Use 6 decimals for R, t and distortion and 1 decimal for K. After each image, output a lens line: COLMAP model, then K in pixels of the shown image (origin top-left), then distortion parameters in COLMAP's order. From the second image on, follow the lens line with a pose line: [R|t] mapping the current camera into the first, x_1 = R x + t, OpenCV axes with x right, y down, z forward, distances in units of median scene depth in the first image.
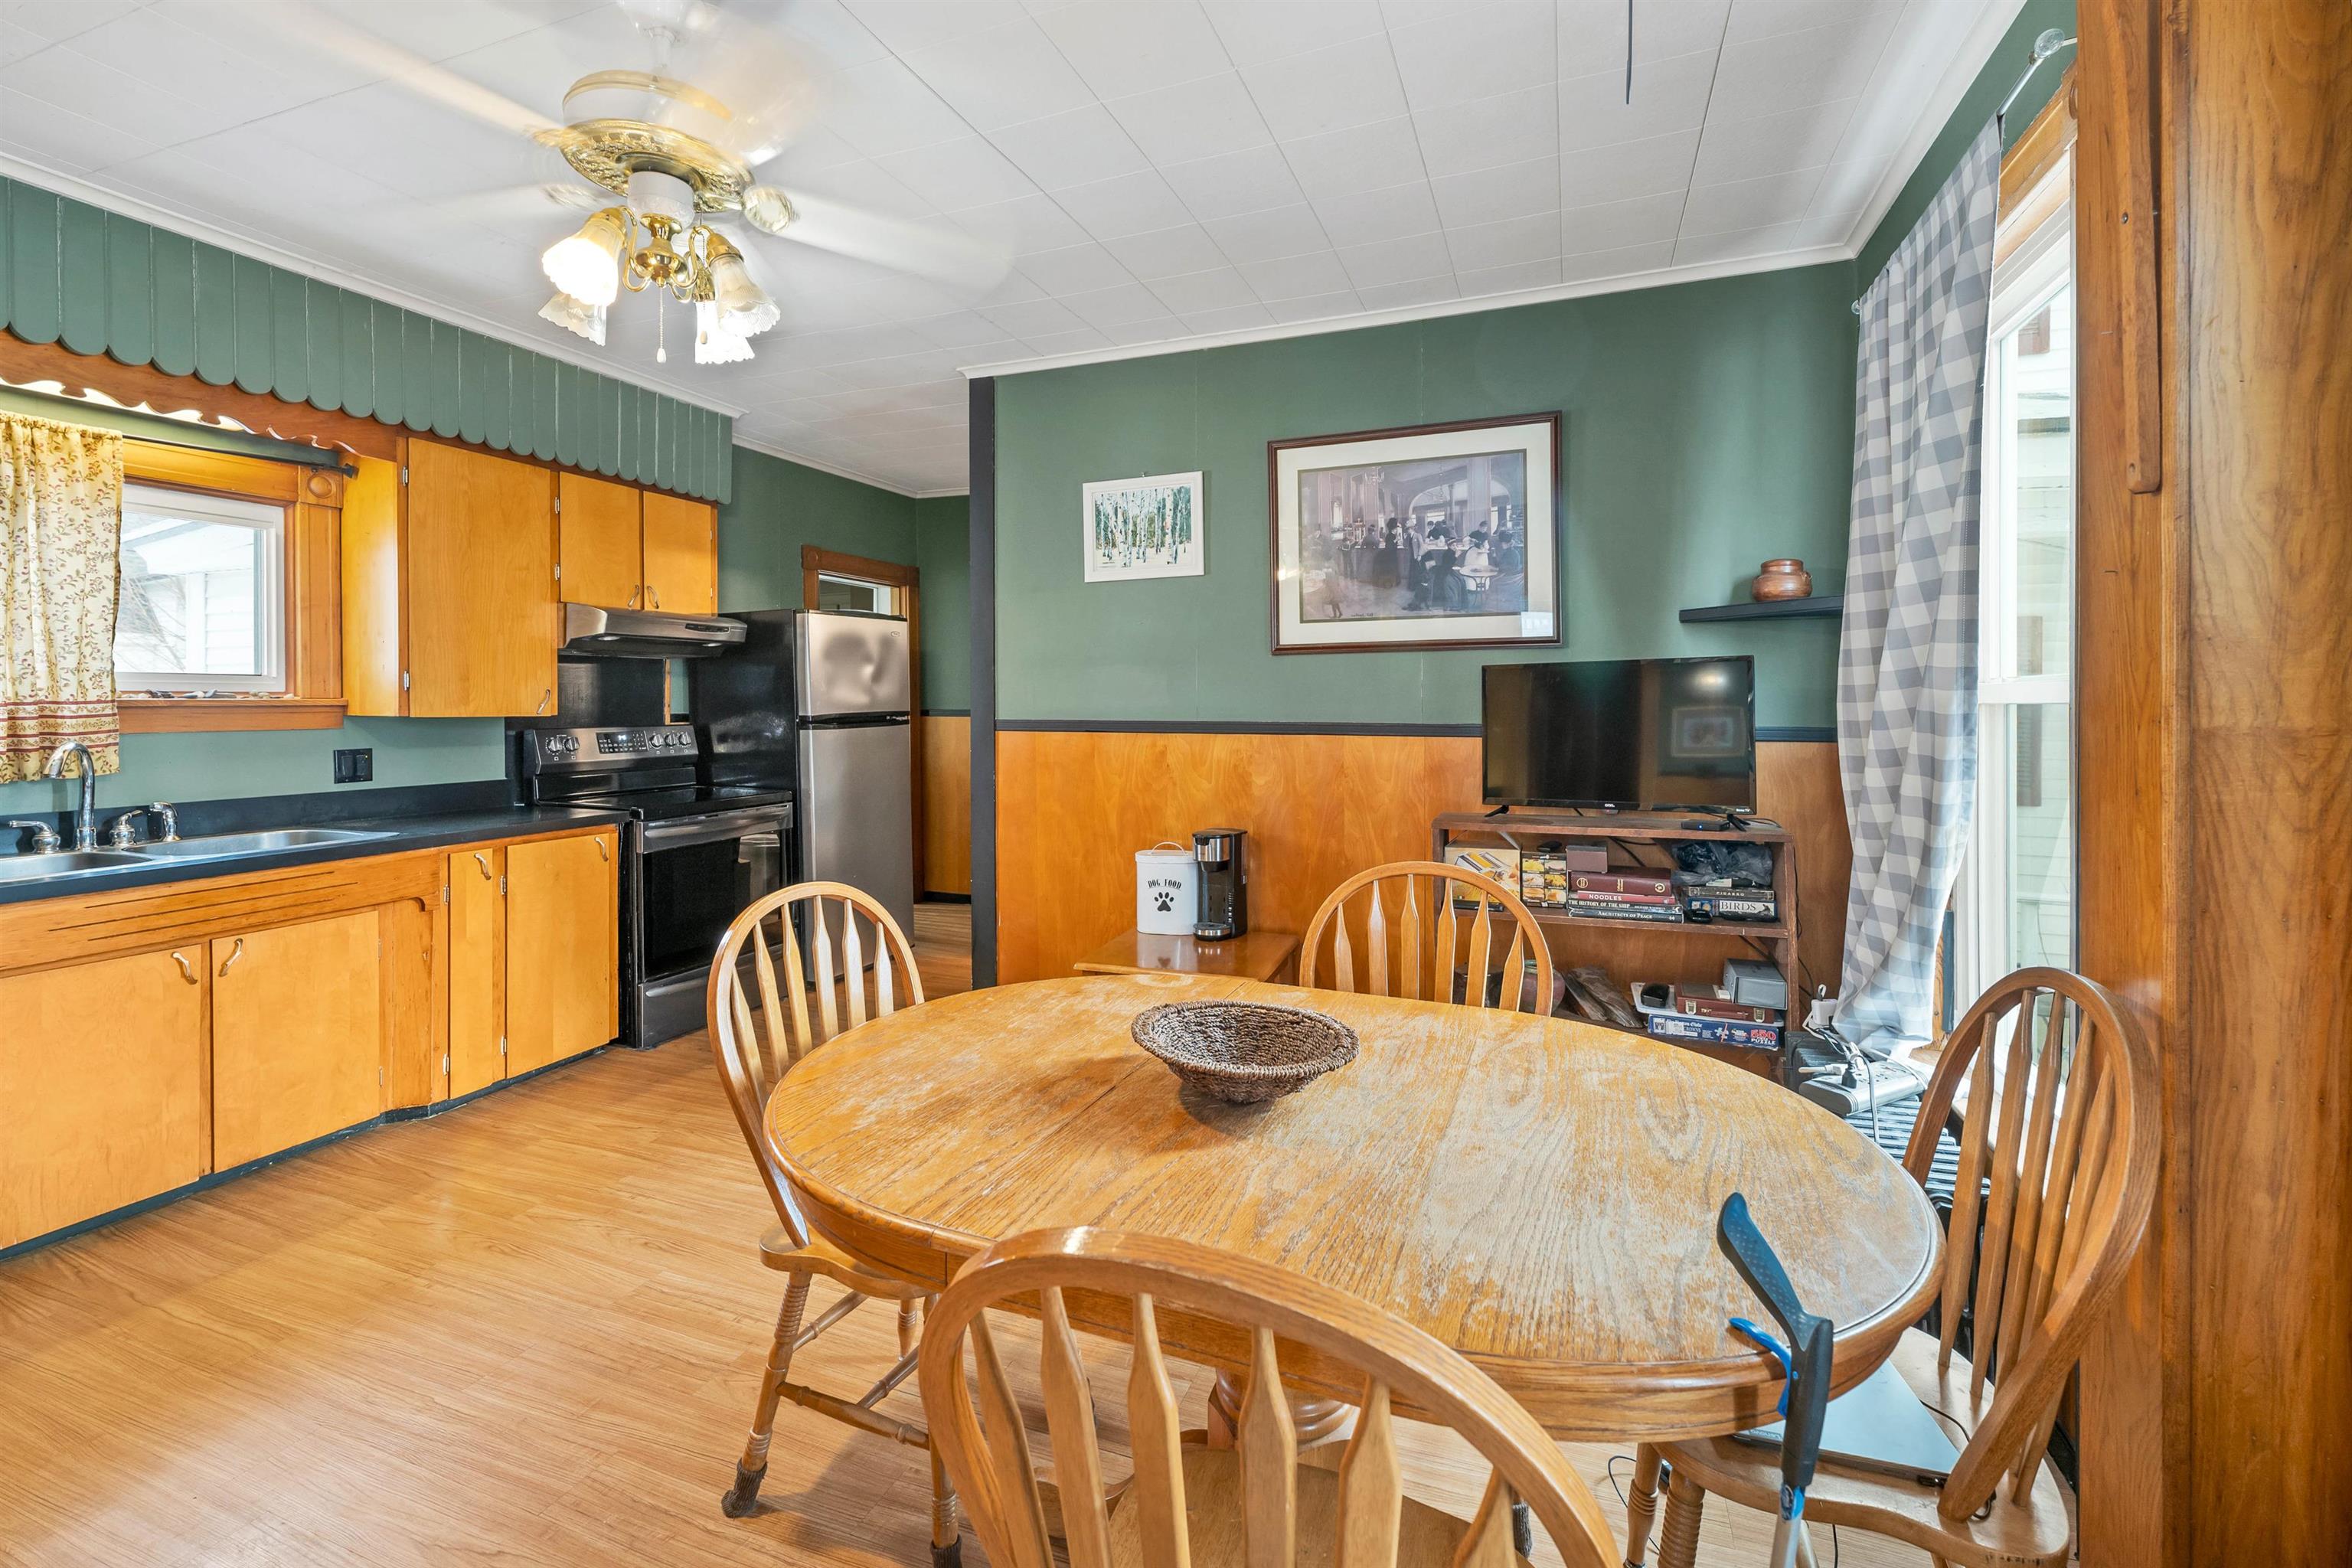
lens RADIAL K [[1007.2, 0, 1182.1], [0, 1007.2, 713.7], [0, 0, 1]] dist [0.002271, -0.000892]
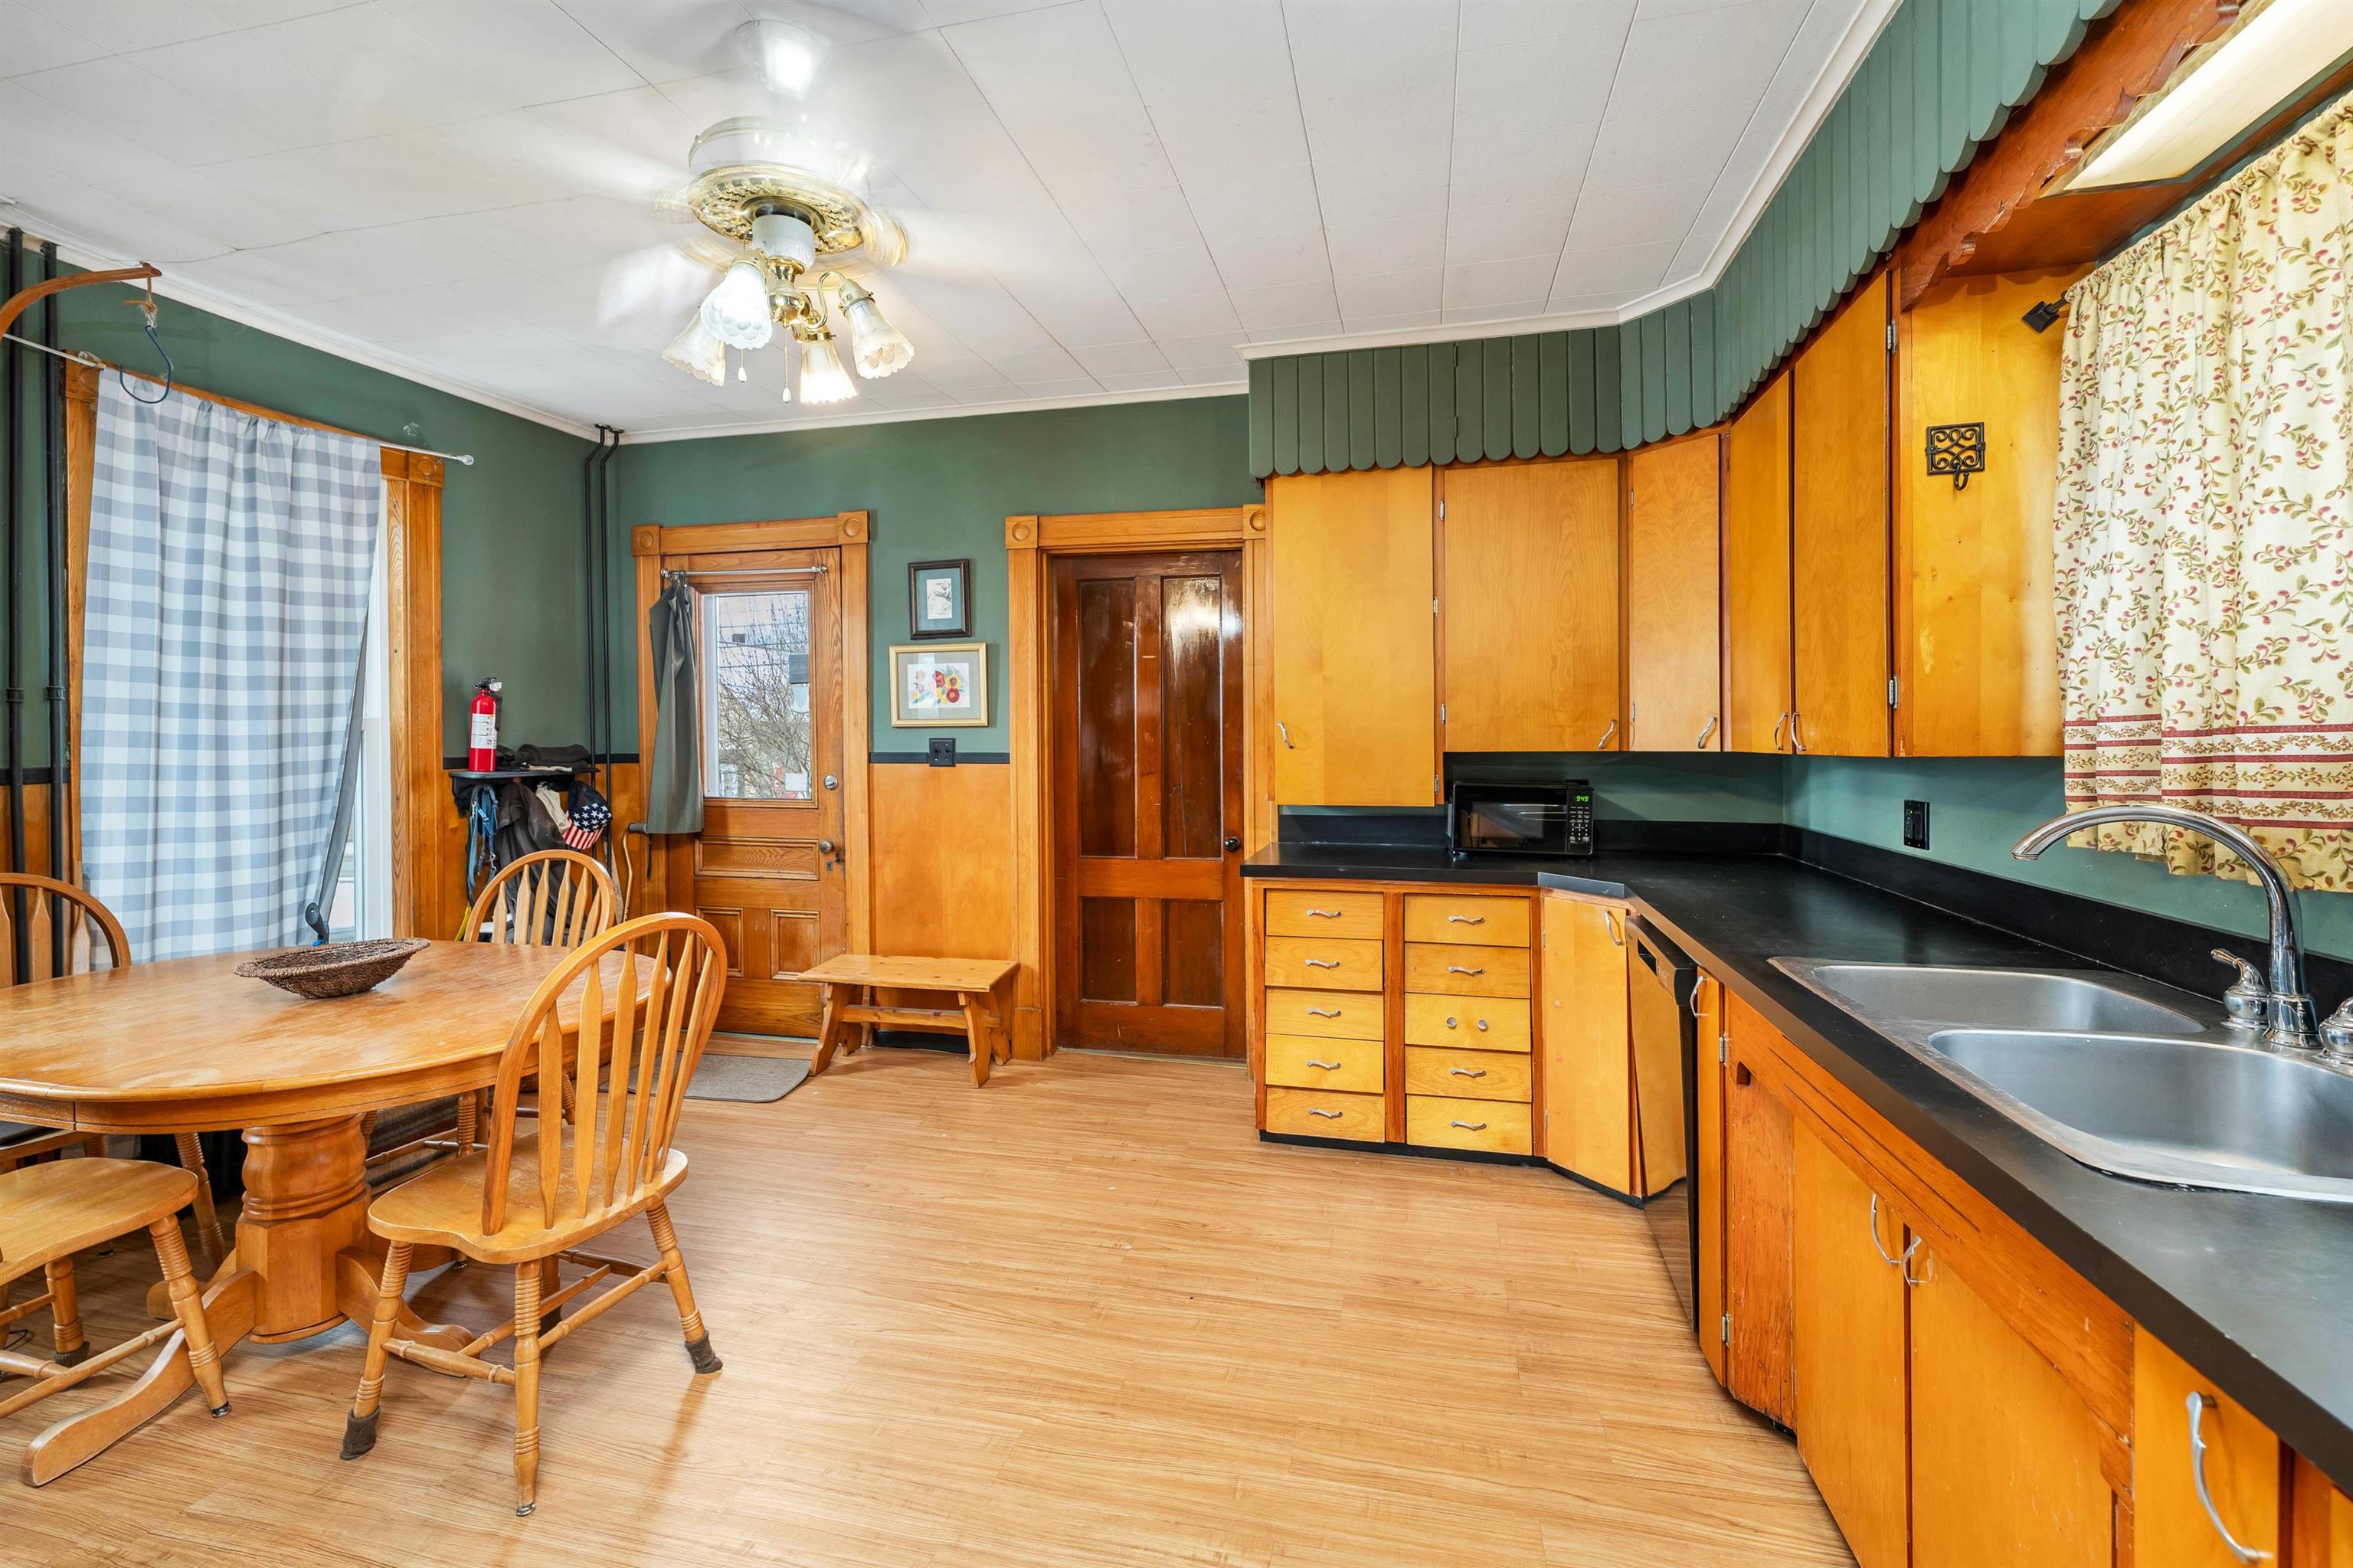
lens RADIAL K [[1007.7, 0, 1179.0], [0, 1007.7, 745.2], [0, 0, 1]] dist [0.002271, -0.000892]
pose [[-0.992619, 0.003985, -0.121211, -0.441472], [0.001974, 0.999858, 0.016712, -0.010119], [0.121260, 0.016350, -0.992486, 1.176186]]
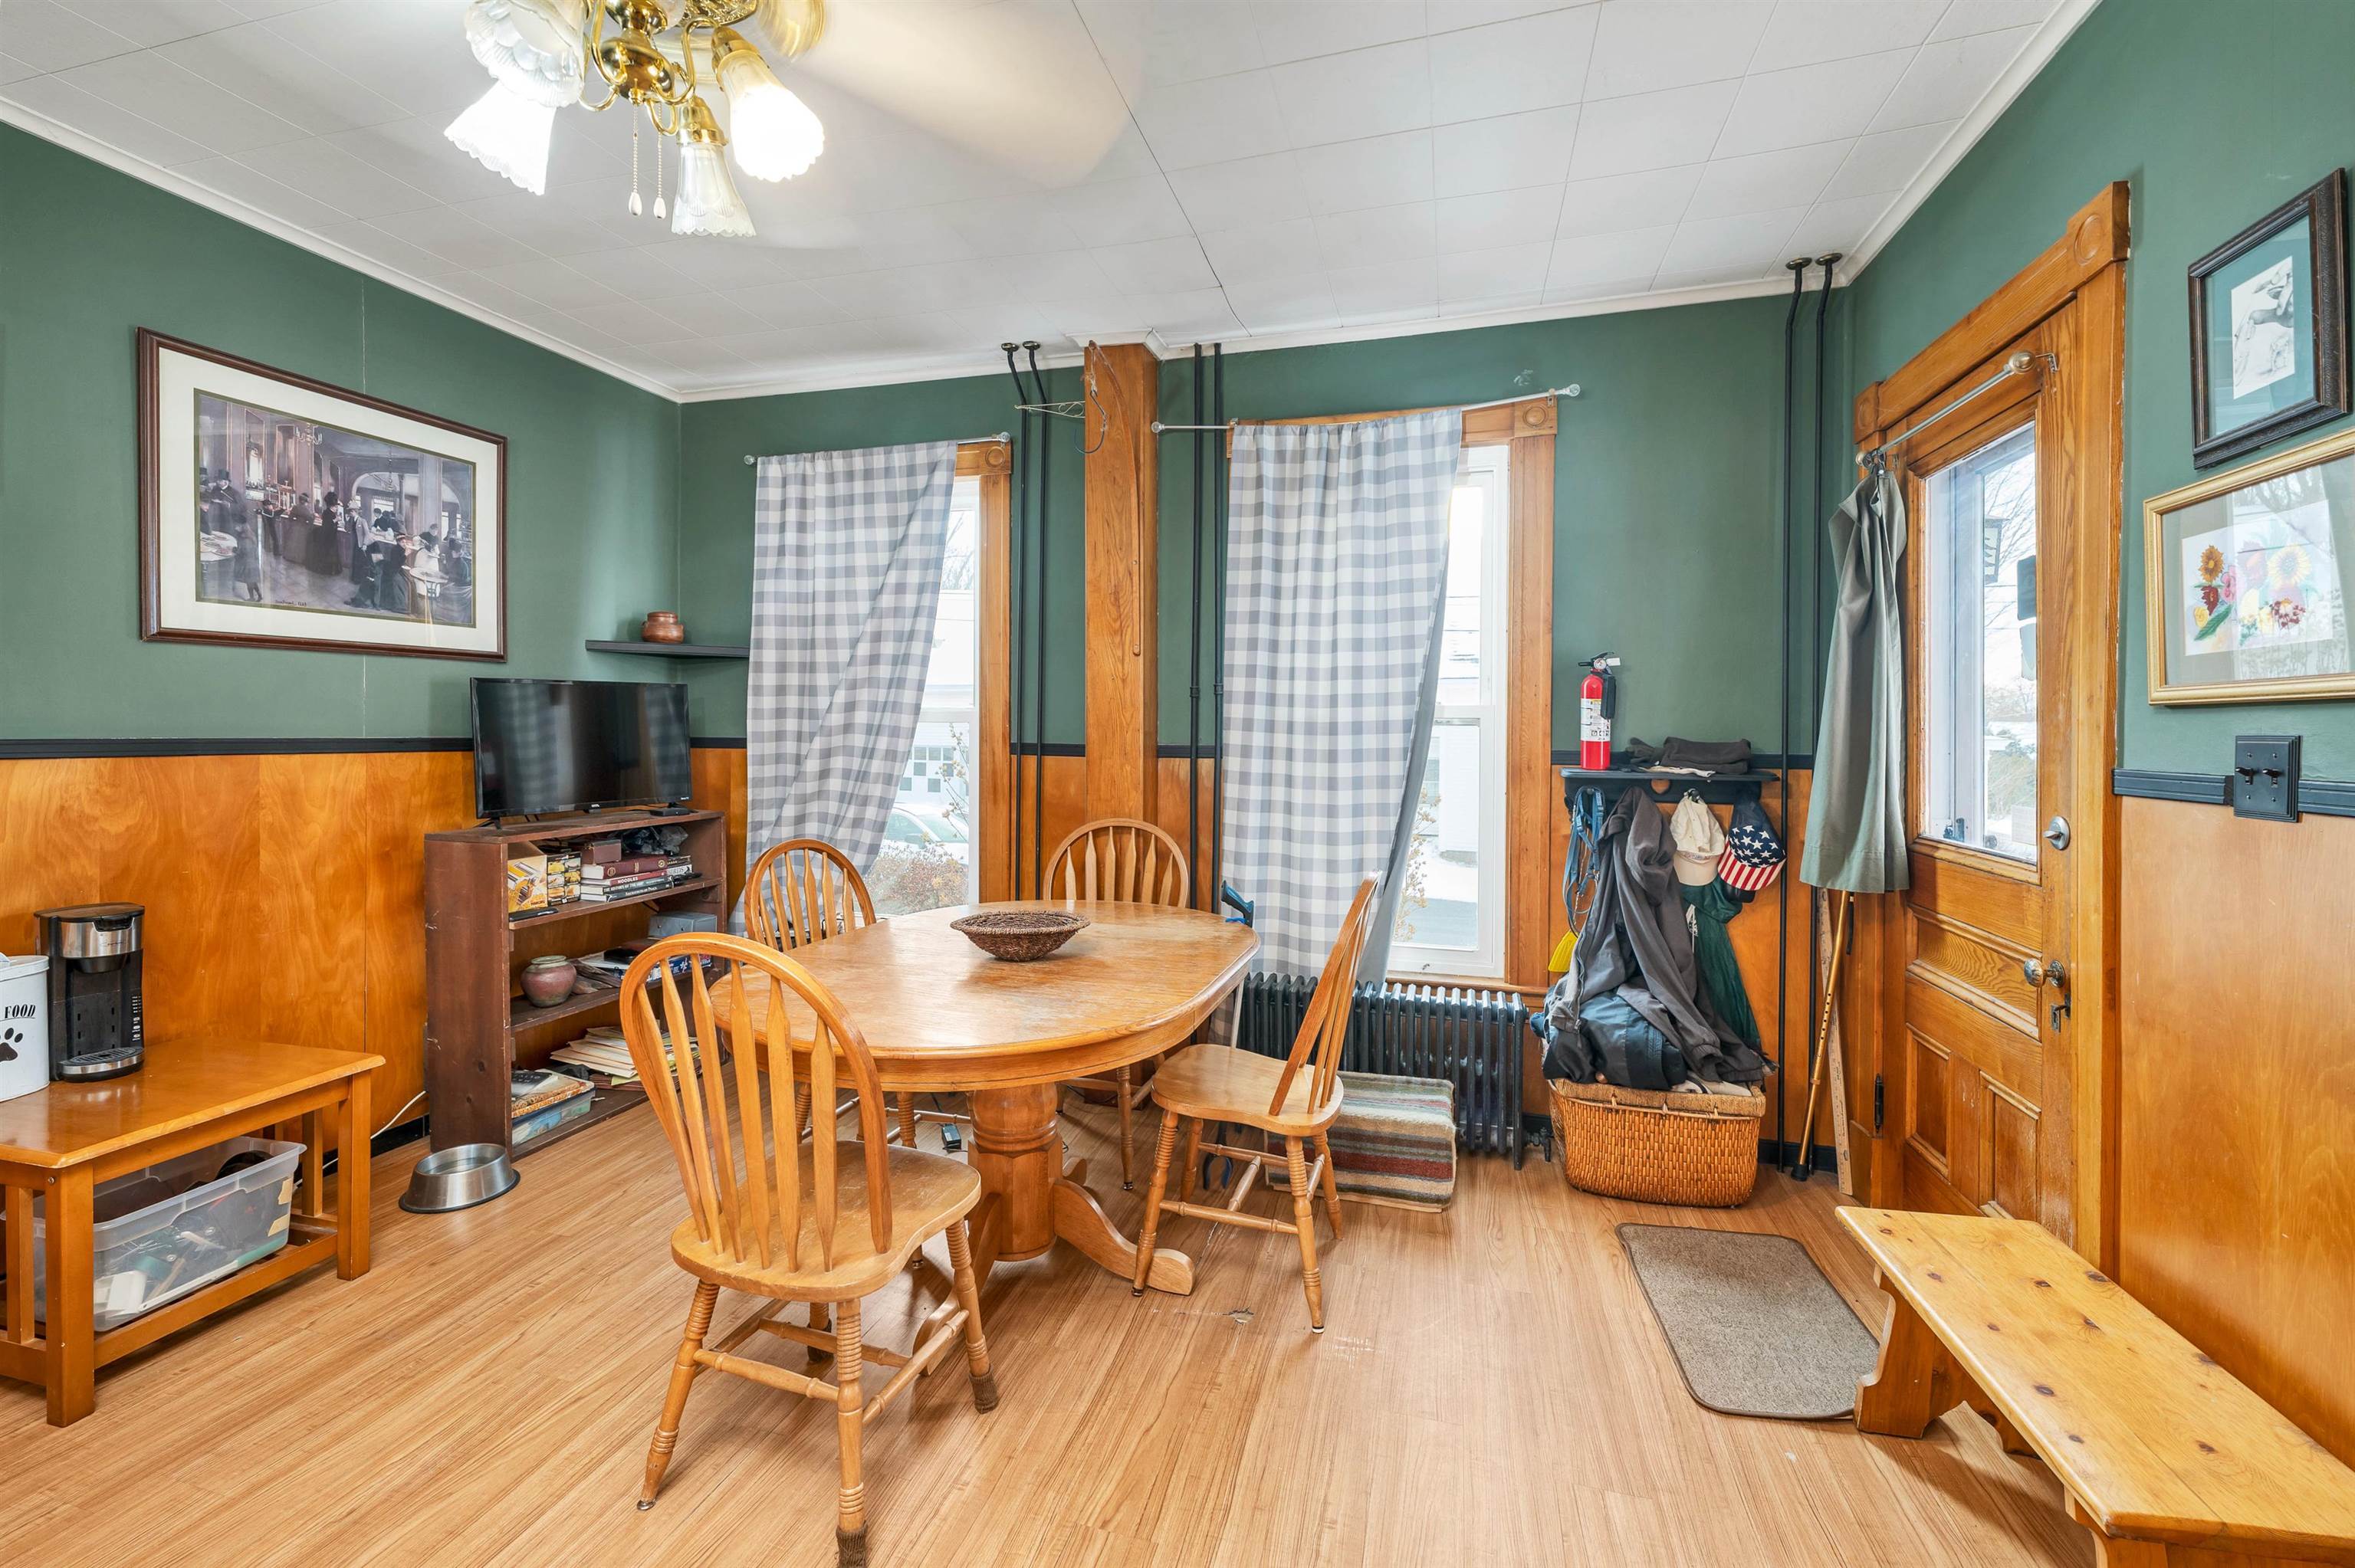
lens RADIAL K [[1008.4, 0, 1147.3], [0, 1008.4, 732.2], [0, 0, 1]] dist [0.002271, -0.000892]
pose [[-0.077053, -0.007400, 0.997000, -0.695420], [-0.000954, 0.999973, 0.007348, -0.002413], [-0.997027, -0.000385, -0.077058, 0.399711]]
